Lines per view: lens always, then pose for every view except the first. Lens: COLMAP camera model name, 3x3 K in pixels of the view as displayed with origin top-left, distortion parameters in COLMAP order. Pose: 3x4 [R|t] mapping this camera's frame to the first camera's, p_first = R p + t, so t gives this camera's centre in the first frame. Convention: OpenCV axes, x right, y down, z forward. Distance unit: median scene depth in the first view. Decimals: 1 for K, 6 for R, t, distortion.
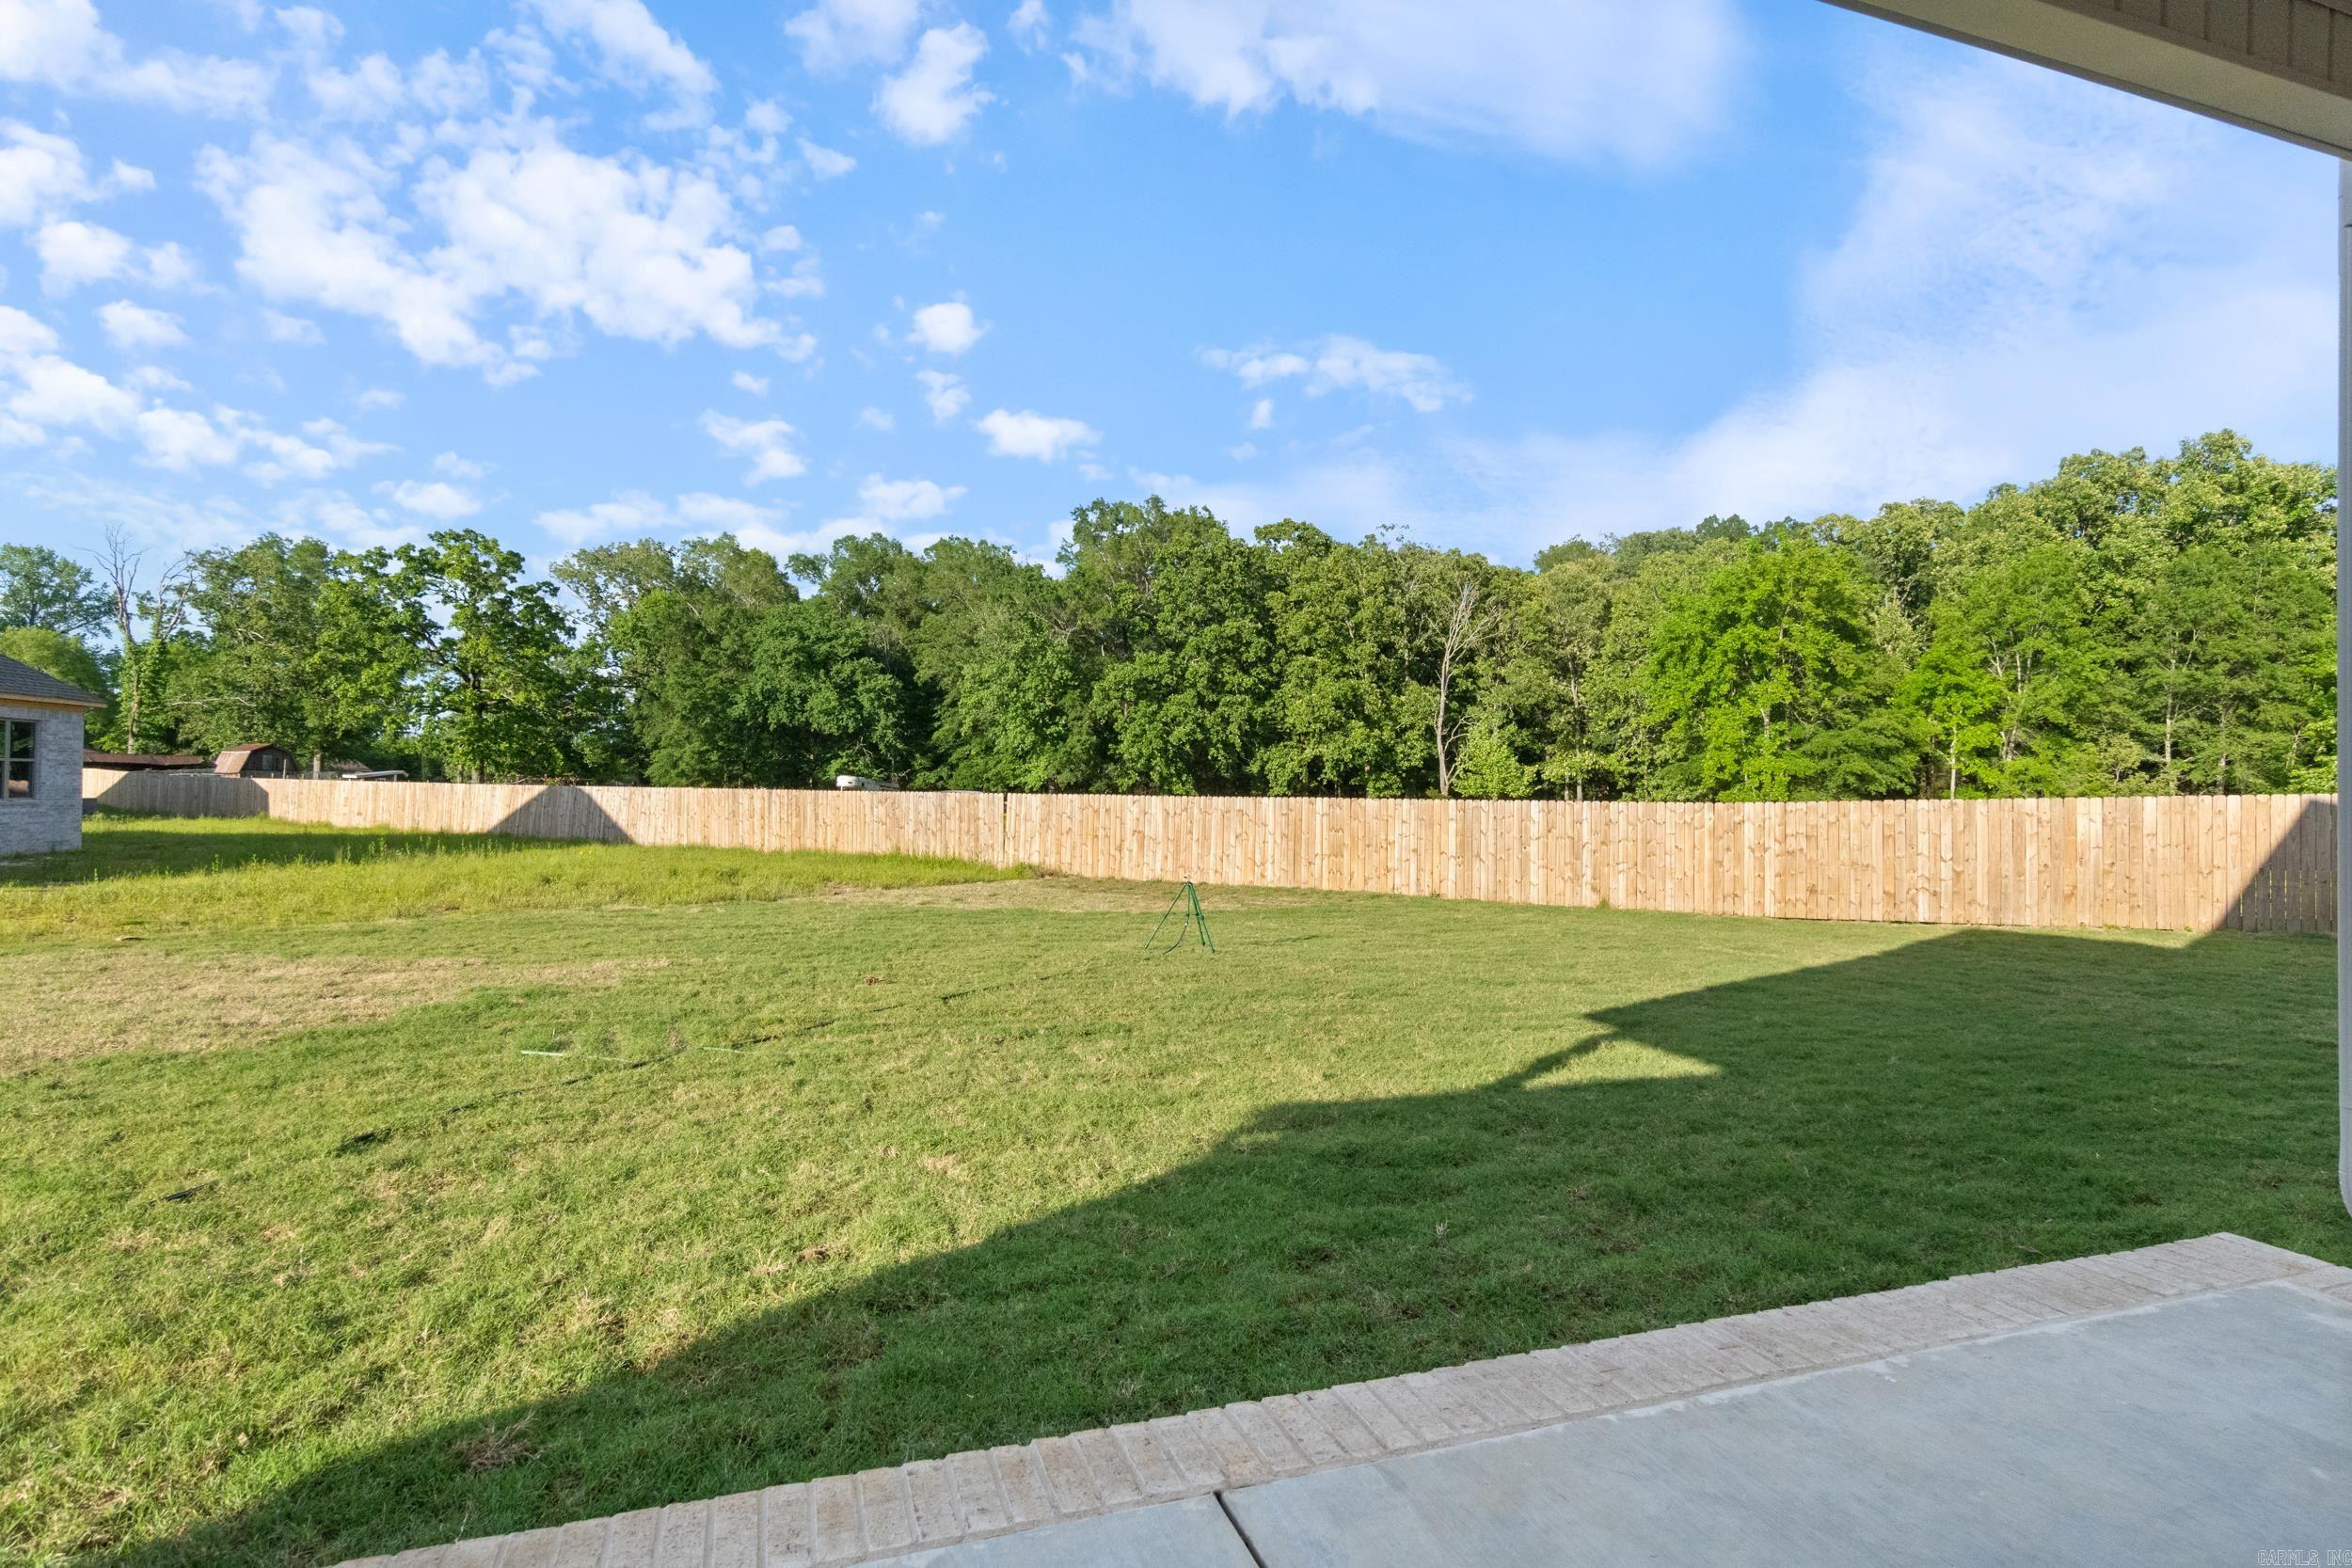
lens RADIAL K [[1172.2, 0, 1176.0], [0, 1172.2, 784.0], [0, 0, 1]] dist [0.001872, -0.001123]
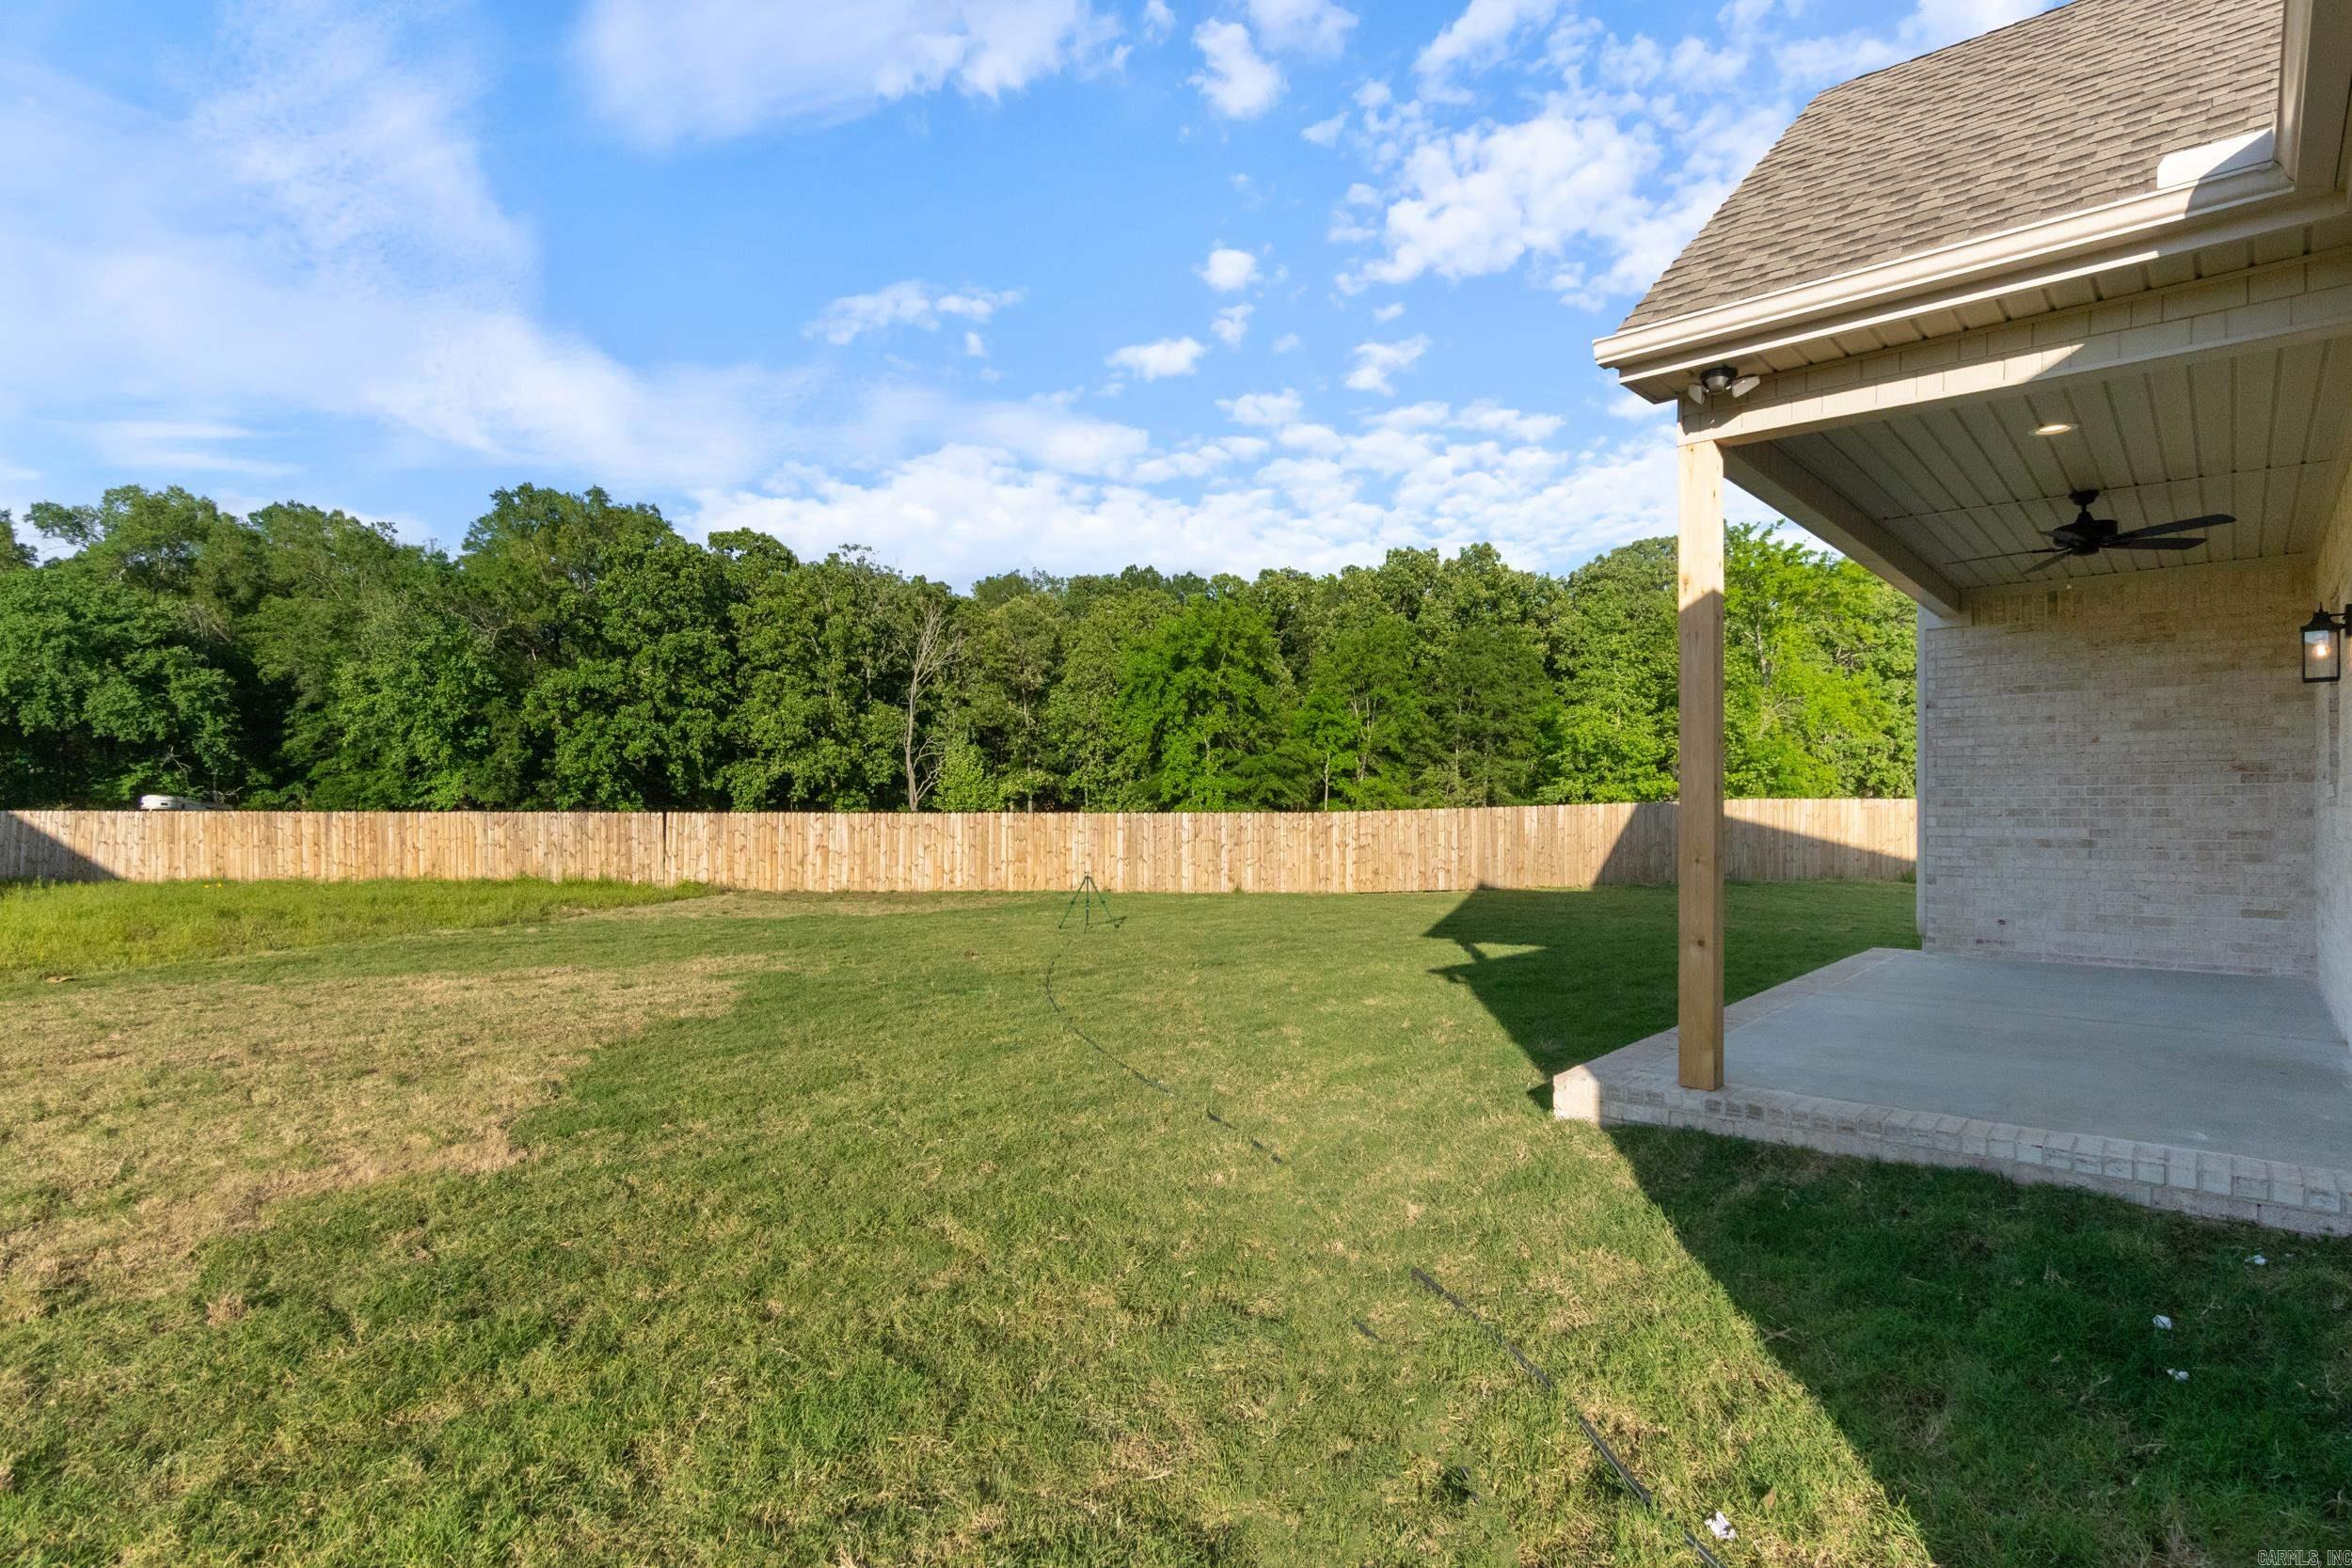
lens RADIAL K [[1233.4, 0, 1131.1], [0, 1233.4, 806.8], [0, 0, 1]] dist [-0.000633, -0.000770]
pose [[0.872808, -0.009162, 0.487977, -0.136486], [0.006404, 0.999953, 0.007320, -0.001061], [-0.488021, -0.003264, 0.872826, -0.053643]]
